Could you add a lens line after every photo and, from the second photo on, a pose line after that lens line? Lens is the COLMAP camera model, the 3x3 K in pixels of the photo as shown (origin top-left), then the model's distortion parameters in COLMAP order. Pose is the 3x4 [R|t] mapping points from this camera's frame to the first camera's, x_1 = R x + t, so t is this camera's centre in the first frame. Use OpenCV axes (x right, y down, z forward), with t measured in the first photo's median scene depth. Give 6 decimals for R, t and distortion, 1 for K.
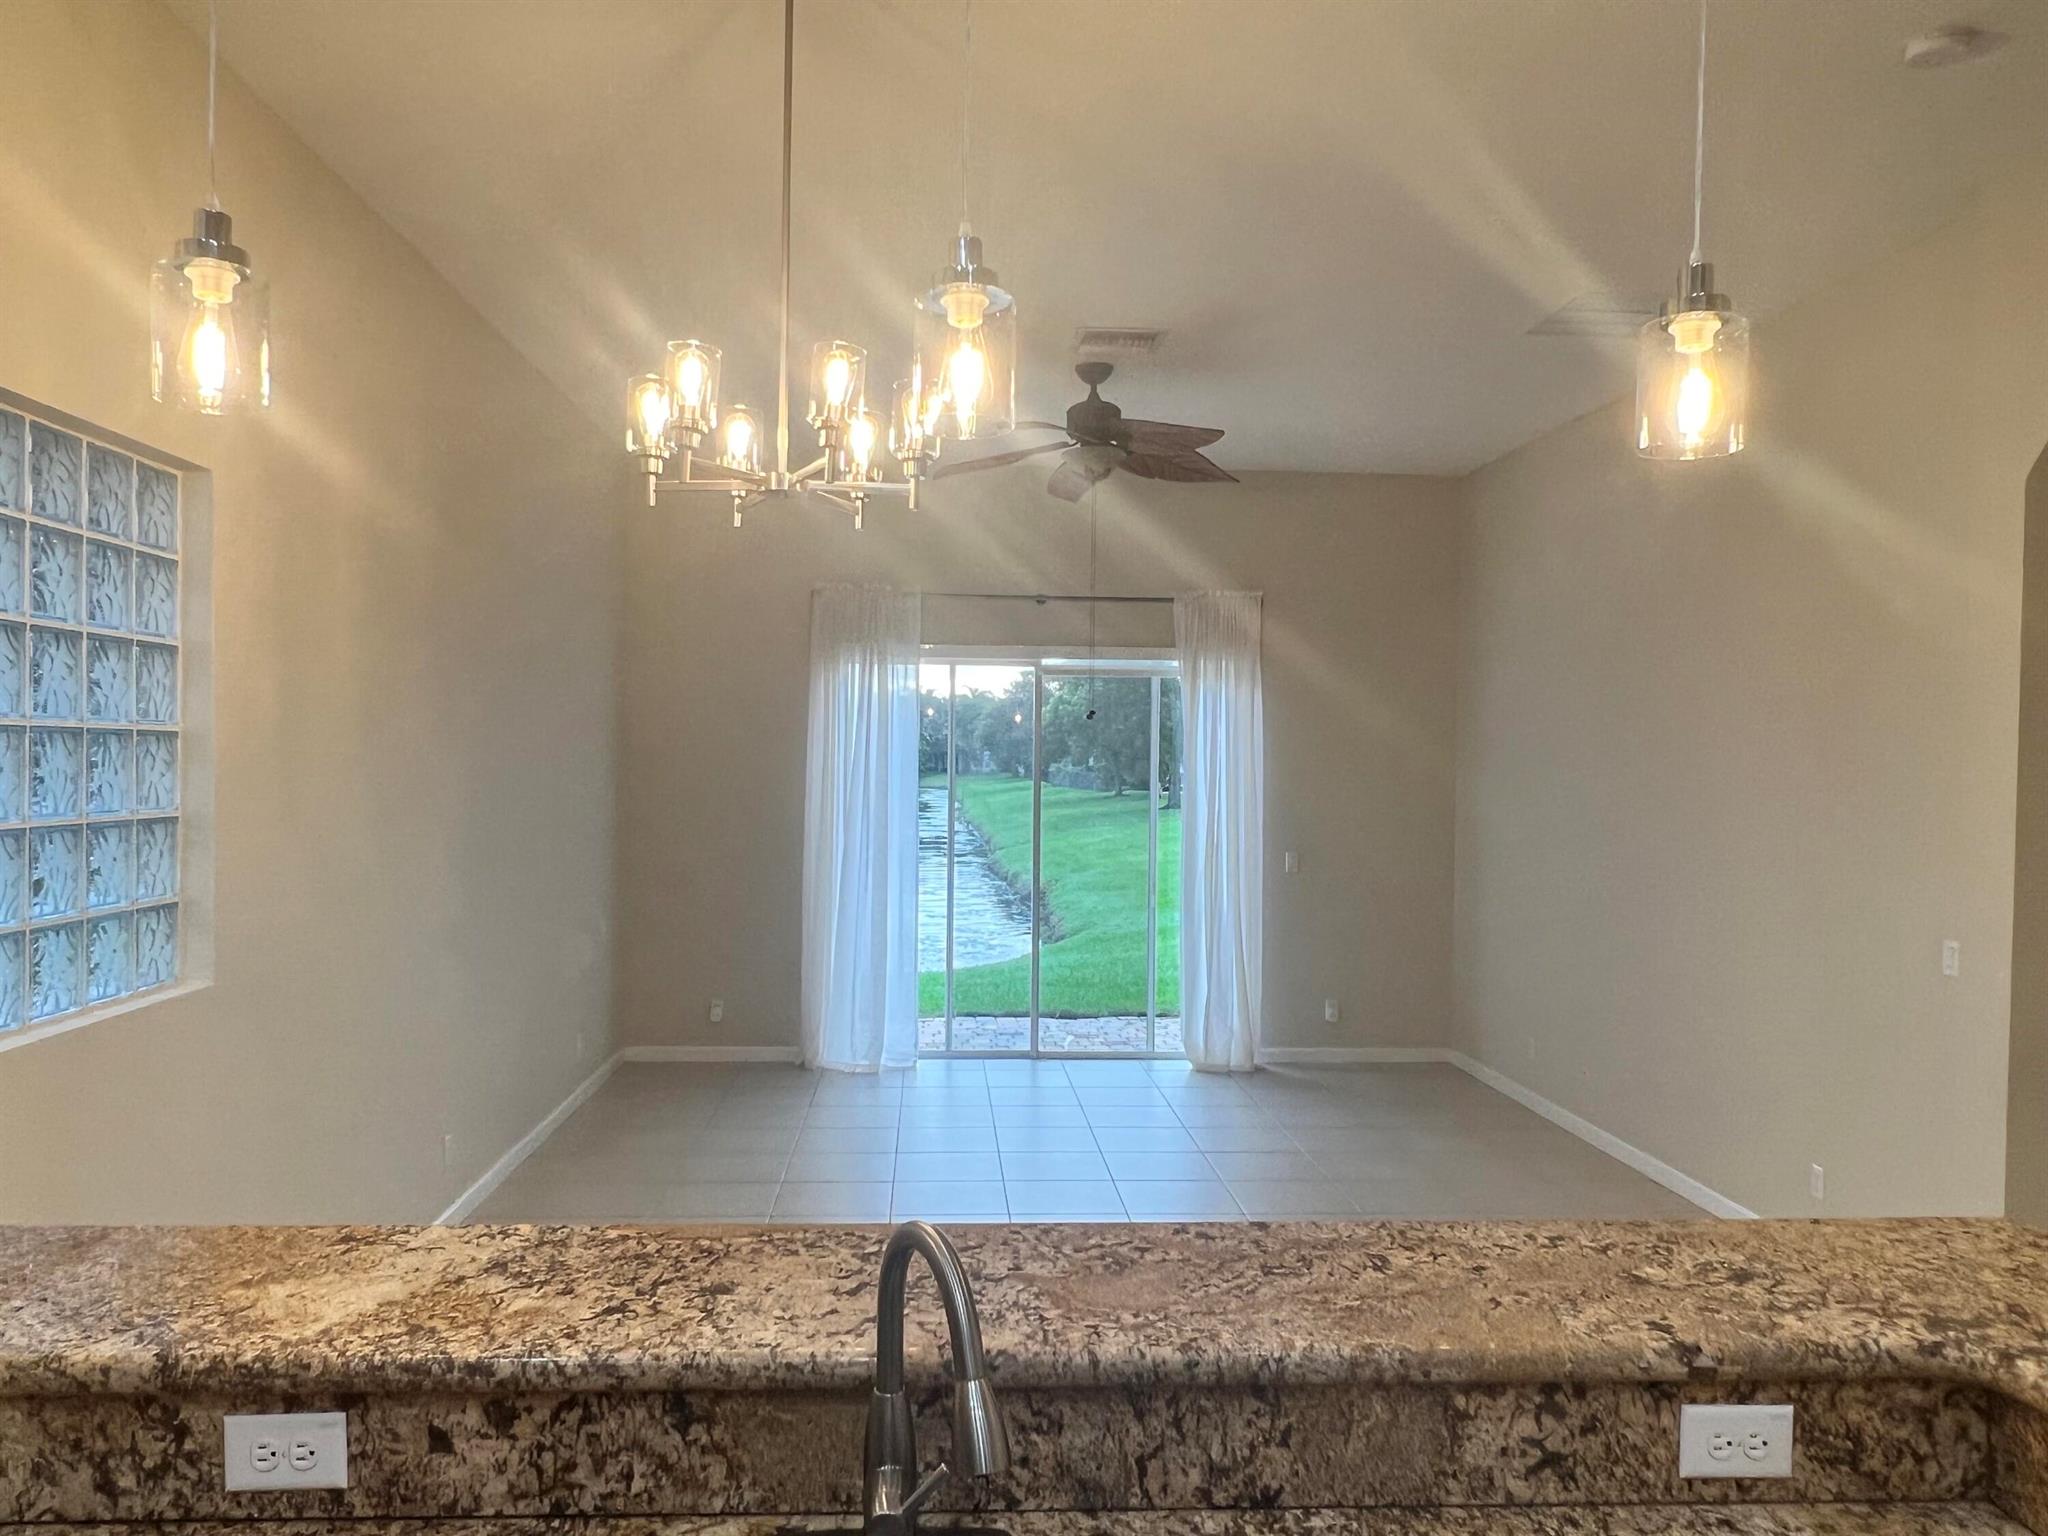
lens RADIAL K [[1499.7, 0, 1025.8], [0, 1499.7, 776.6], [0, 0, 1]] dist [-0.012199, -0.002280]
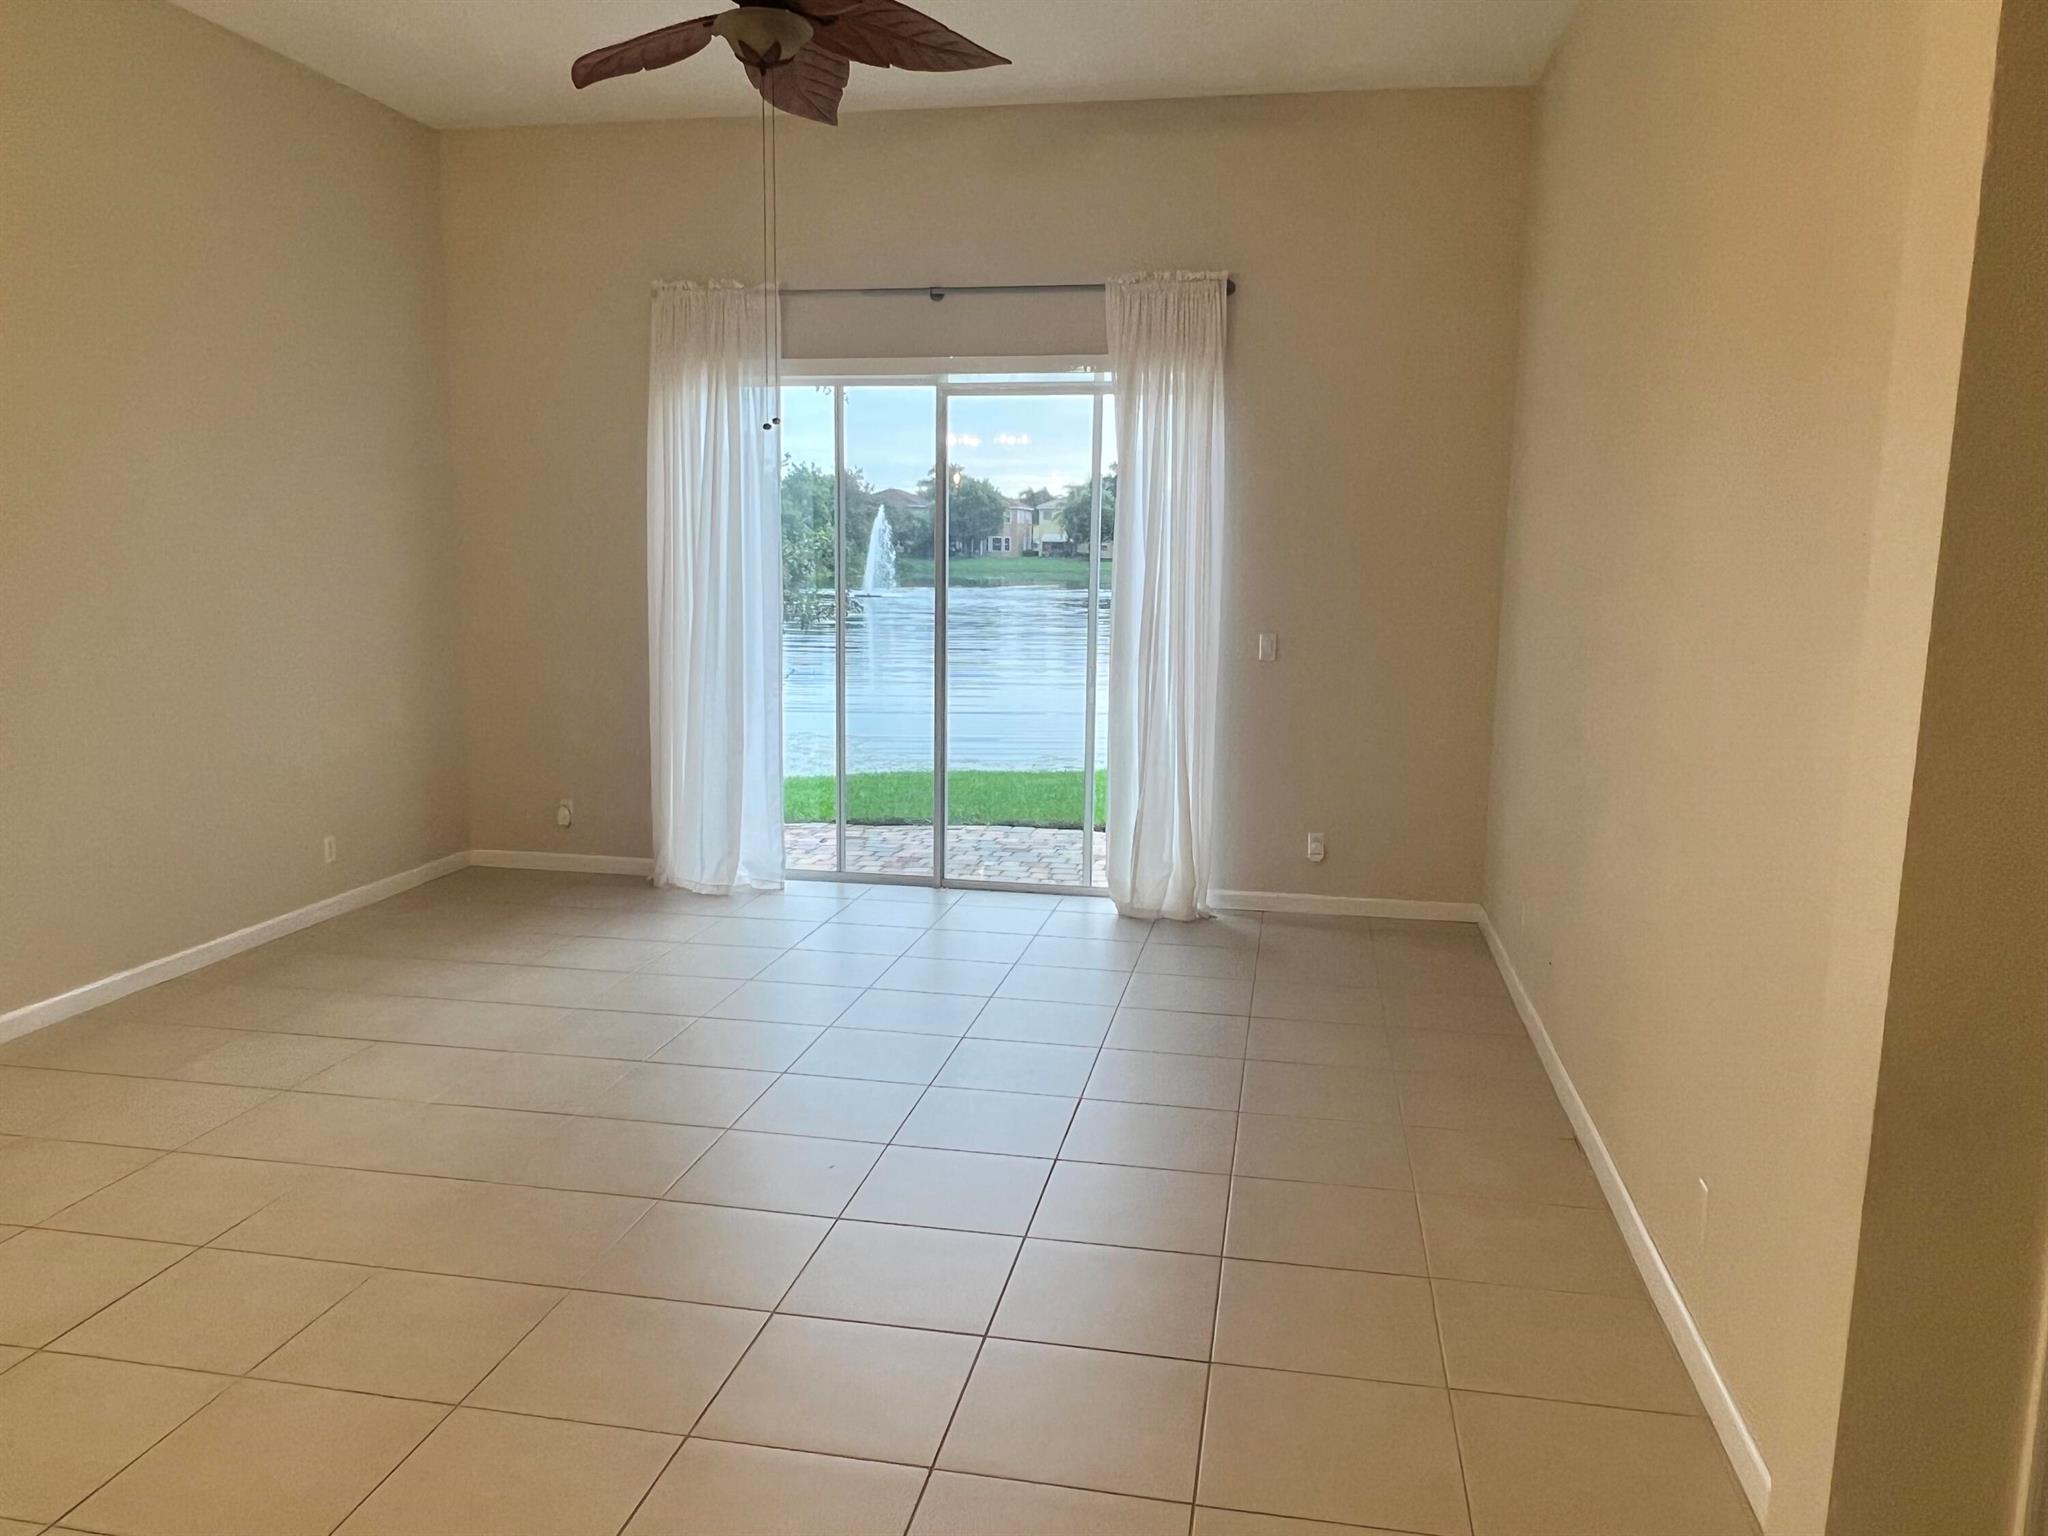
lens RADIAL K [[1499.7, 0, 1020.3], [0, 1499.7, 768.5], [0, 0, 1]] dist [-0.012199, -0.002280]
pose [[0.968567, 0.035309, -0.246233, 0.244871], [-0.002219, 0.991062, 0.133387, 0.018457], [0.248742, -0.128647, 0.959988, 0.250879]]
